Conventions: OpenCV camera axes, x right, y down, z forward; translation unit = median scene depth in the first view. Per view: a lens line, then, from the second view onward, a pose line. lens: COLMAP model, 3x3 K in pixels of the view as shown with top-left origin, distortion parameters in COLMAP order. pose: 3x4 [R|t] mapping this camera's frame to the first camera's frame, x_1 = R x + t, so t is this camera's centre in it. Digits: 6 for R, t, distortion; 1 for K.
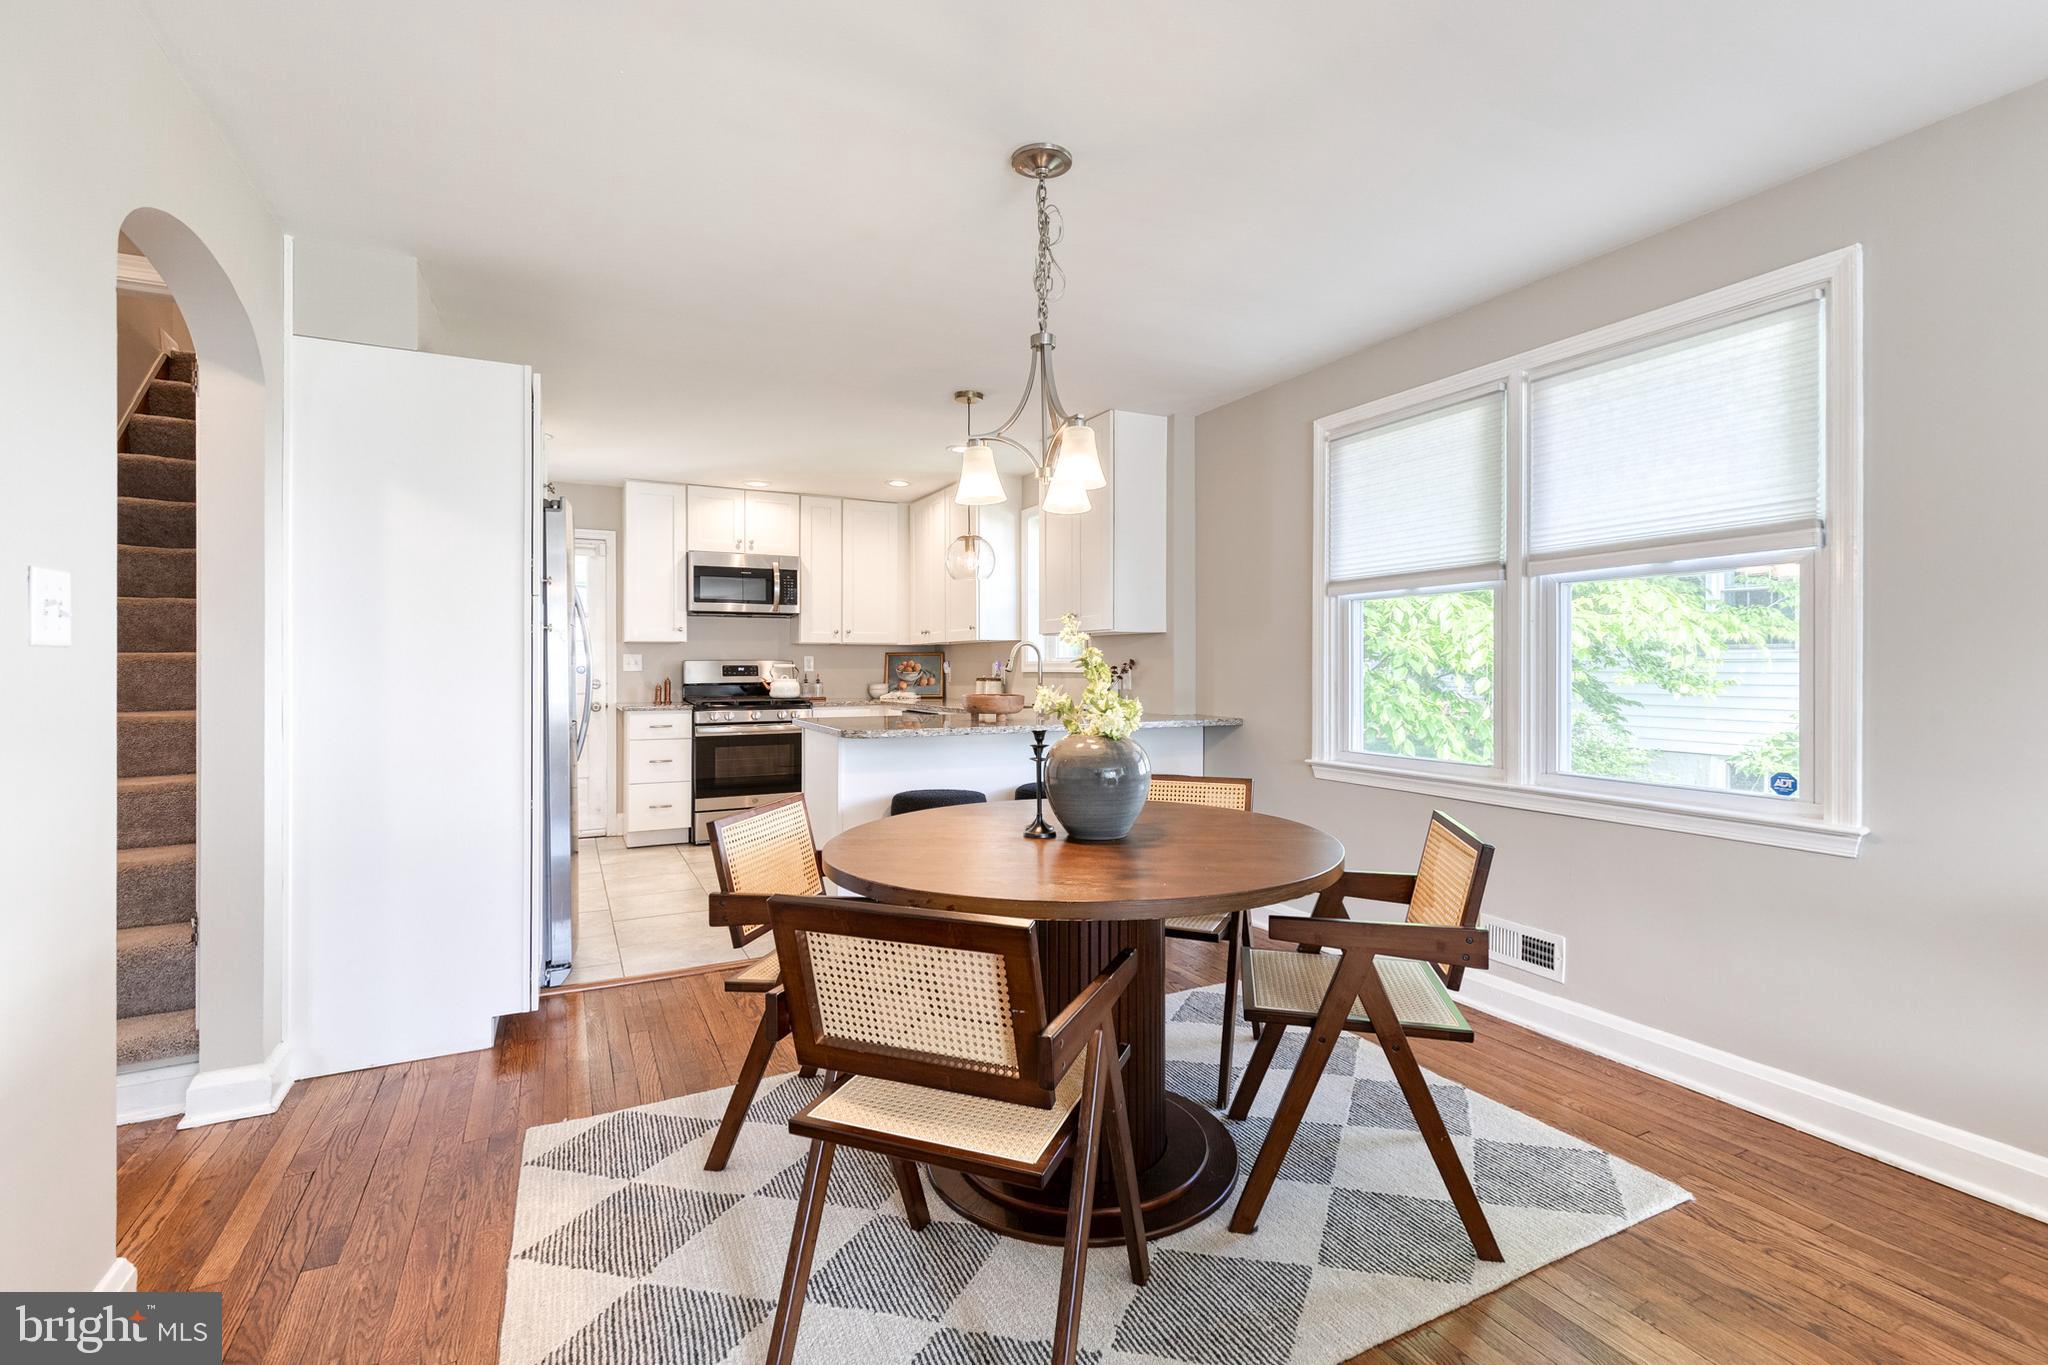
lens RADIAL K [[912.6, 0, 1034.3], [0, 912.6, 666.3], [0, 0, 1]] dist [0.019537, -0.000146]
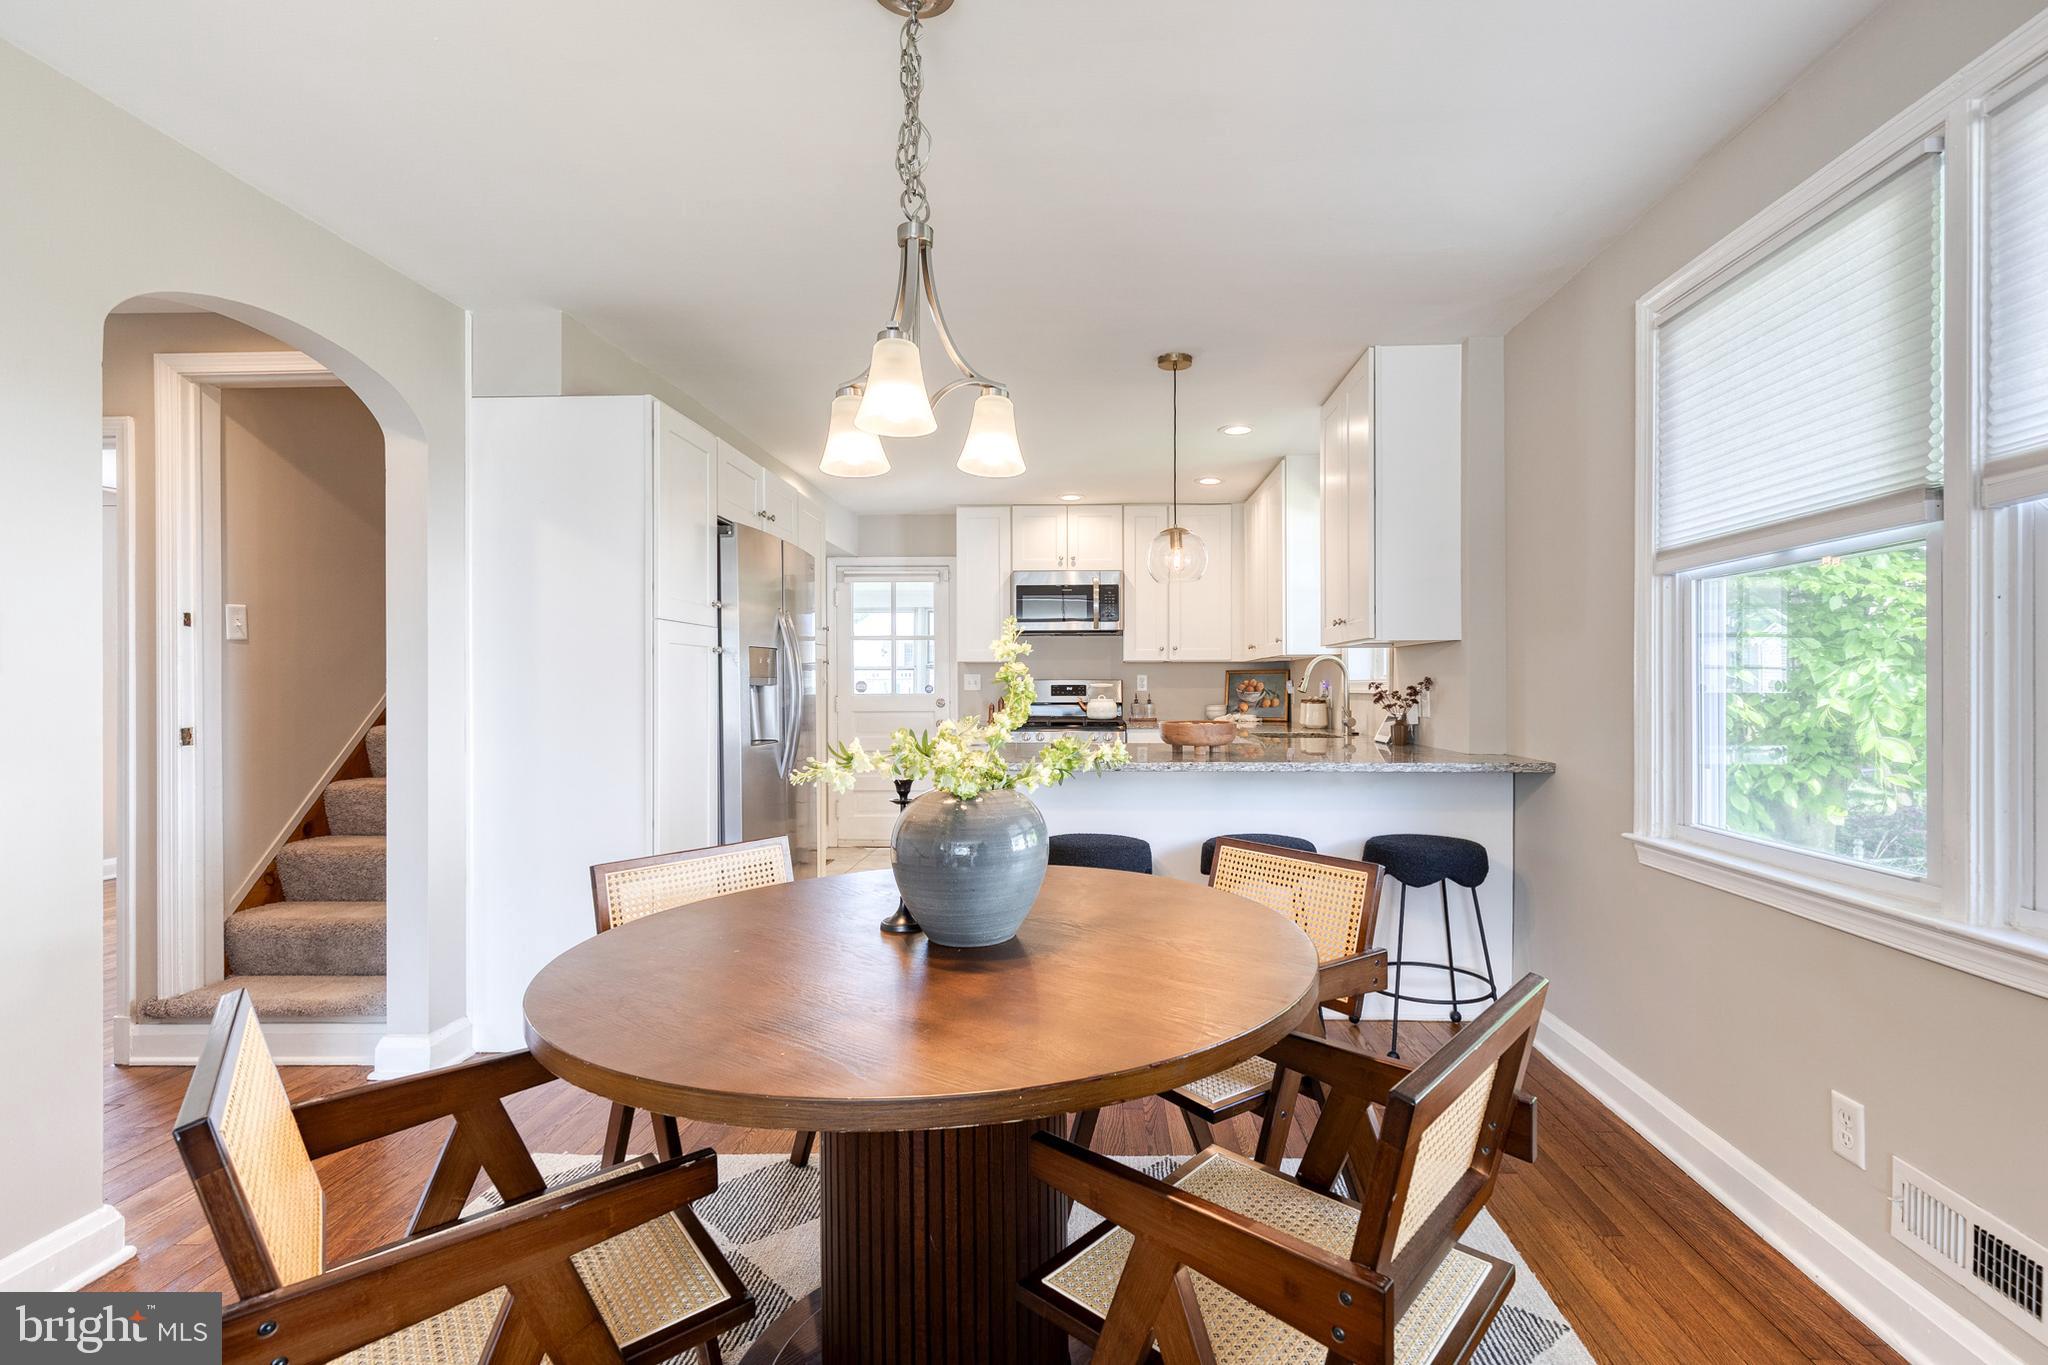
lens RADIAL K [[911.9, 0, 1072.1], [0, 911.9, 682.5], [0, 0, 1]] dist [0.001654, -0.000208]
pose [[0.875589, -0.002216, -0.483051, 0.162137], [0.001357, 0.999997, -0.002128, -0.001591], [0.483054, 0.001208, 0.875590, 0.155737]]
